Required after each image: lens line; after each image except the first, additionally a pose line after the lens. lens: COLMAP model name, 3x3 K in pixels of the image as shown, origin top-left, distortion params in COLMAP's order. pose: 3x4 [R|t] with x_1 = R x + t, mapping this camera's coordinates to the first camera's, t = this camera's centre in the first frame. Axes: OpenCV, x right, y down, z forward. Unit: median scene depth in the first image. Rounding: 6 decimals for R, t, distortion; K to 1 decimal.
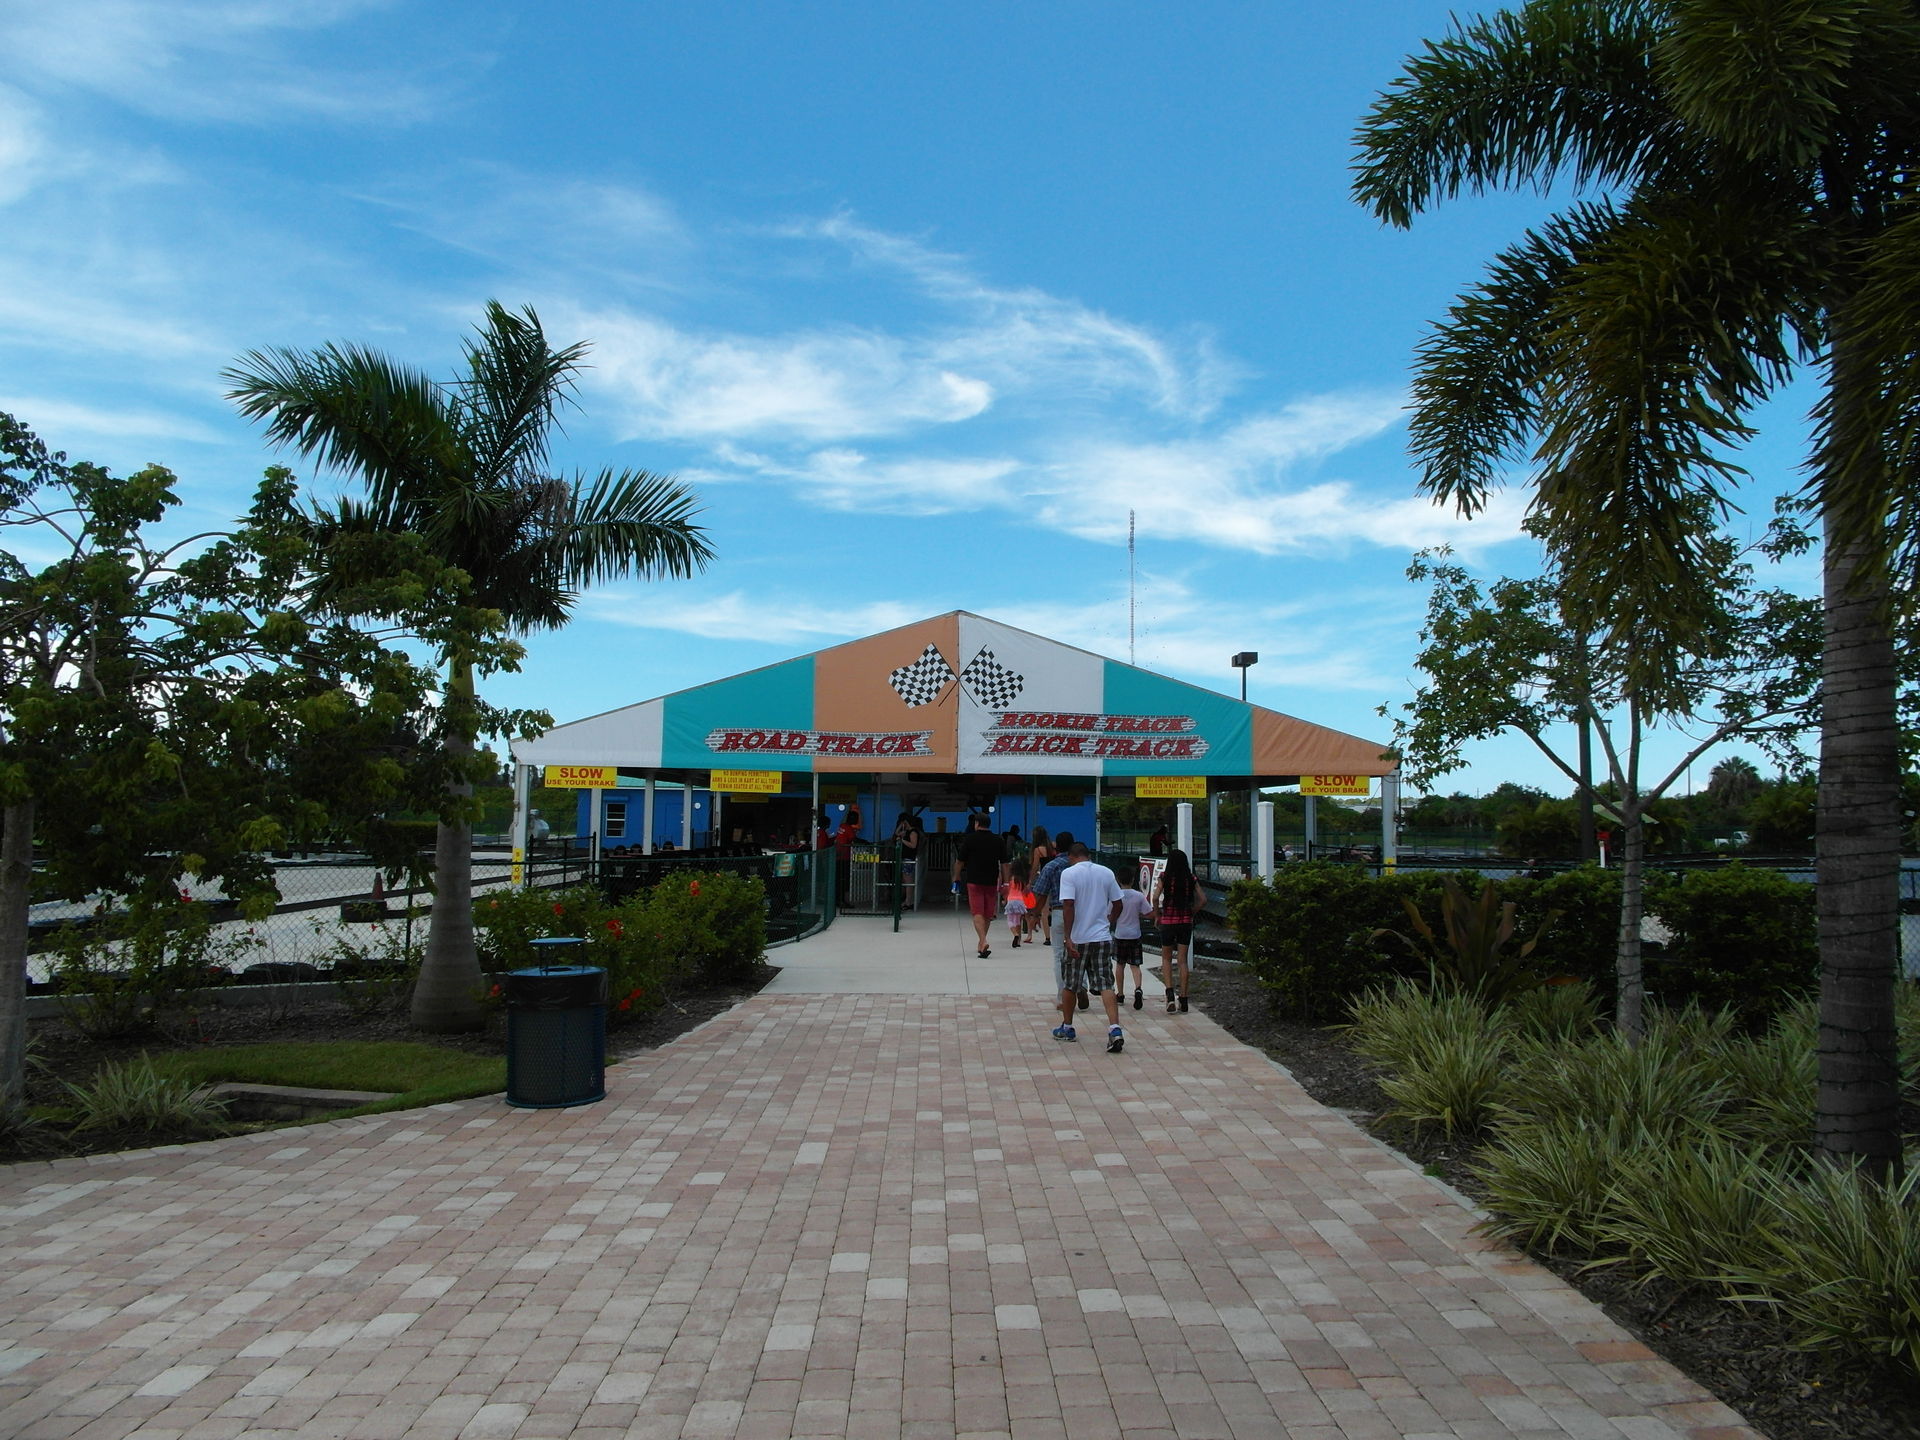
lens RADIAL K [[1310.8, 0, 960.0], [0, 1310.8, 720.0], [0, 0, 1]] dist [0.050826, -0.089146]
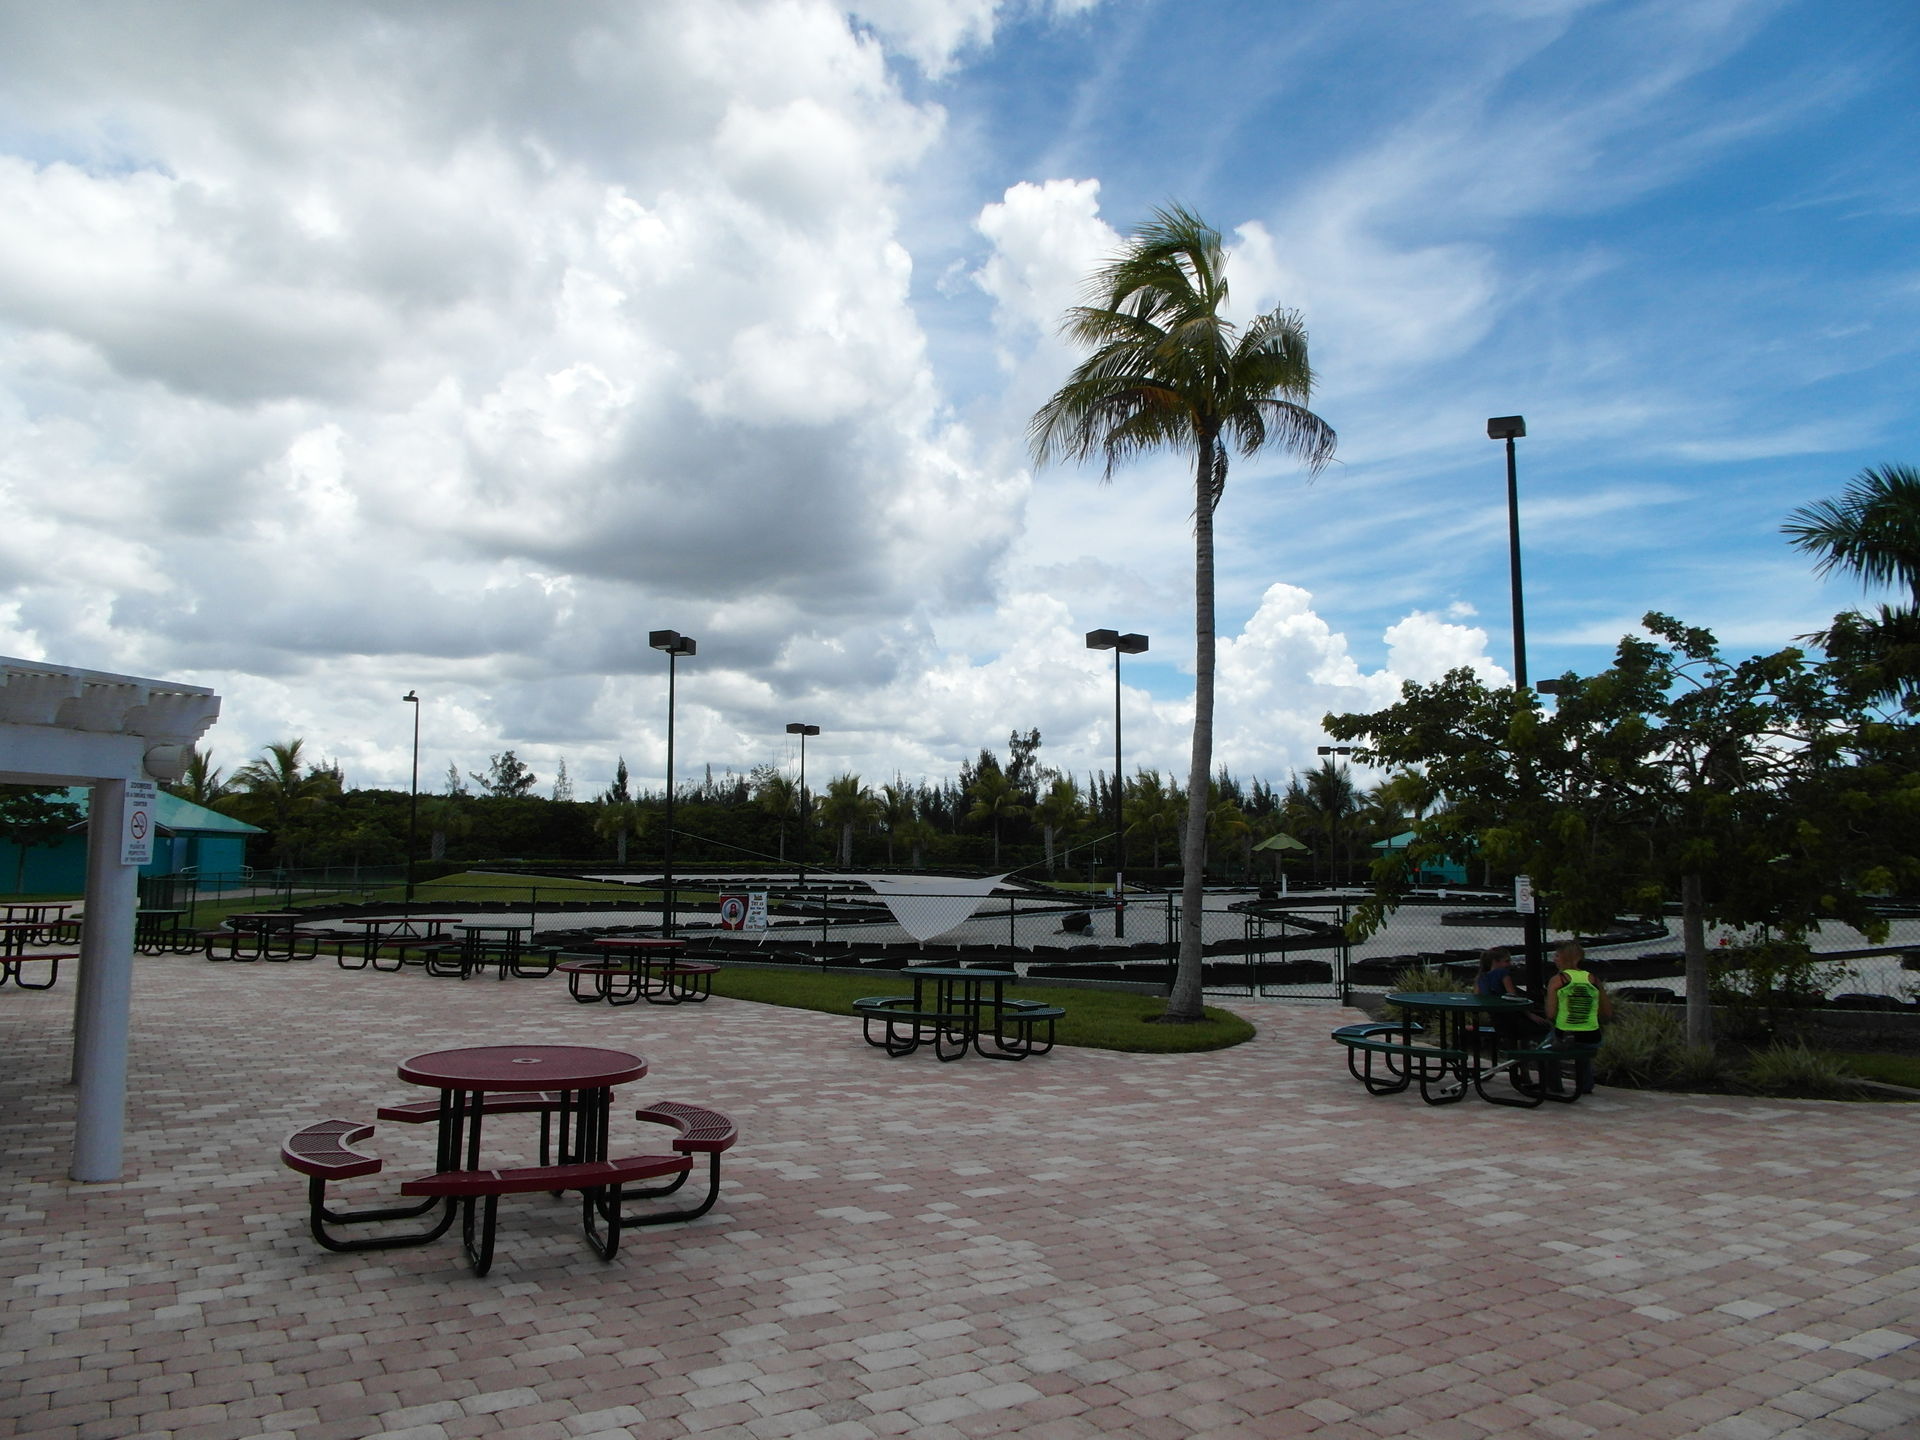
lens RADIAL K [[1330.4, 0, 960.0], [0, 1330.4, 720.0], [0, 0, 1]] dist [0.010430, -0.021909]
pose [[0.524958, -0.085111, -0.846862, 0.100461], [0.054374, 0.996309, -0.066425, -0.030553], [0.849390, -0.011177, 0.527648, -0.335253]]
